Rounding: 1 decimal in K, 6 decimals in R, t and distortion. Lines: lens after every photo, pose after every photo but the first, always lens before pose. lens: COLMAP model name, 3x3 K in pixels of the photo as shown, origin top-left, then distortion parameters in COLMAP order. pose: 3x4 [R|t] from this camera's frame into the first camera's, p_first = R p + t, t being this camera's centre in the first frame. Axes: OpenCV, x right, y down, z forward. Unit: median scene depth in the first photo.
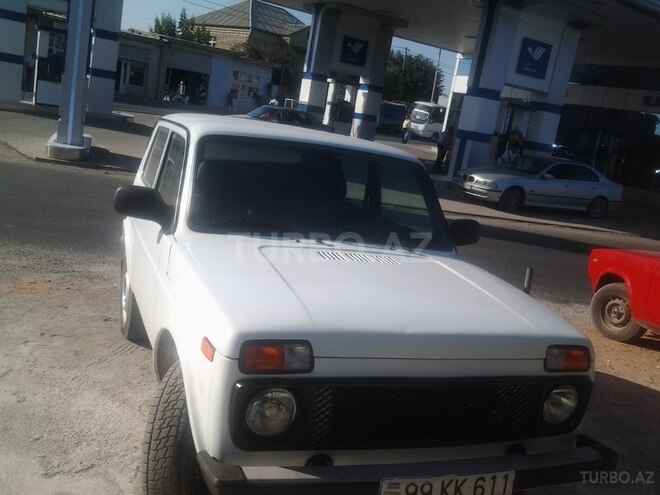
lens RADIAL K [[671.0, 0, 330.0], [0, 671.0, 247.5], [0, 0, 1]] dist [0.067718, -0.191773]
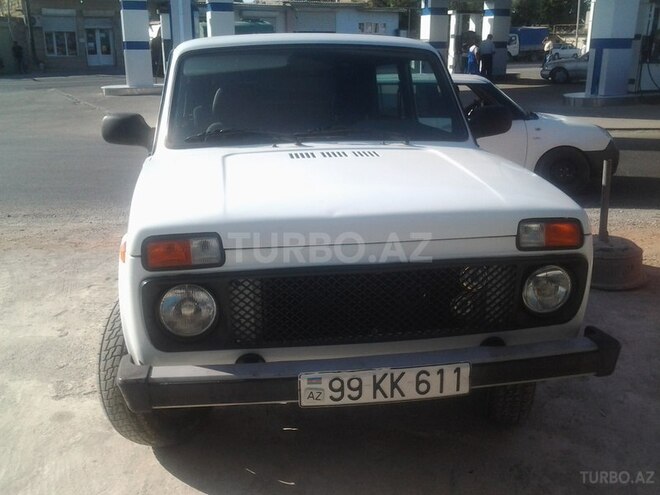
lens RADIAL K [[671.0, 0, 330.0], [0, 671.0, 247.5], [0, 0, 1]] dist [0.067718, -0.191773]
pose [[0.959002, -0.091344, -0.268273, 0.314842], [0.105816, 0.993583, 0.039957, 0.120148], [0.262902, -0.066707, 0.962514, 0.128815]]
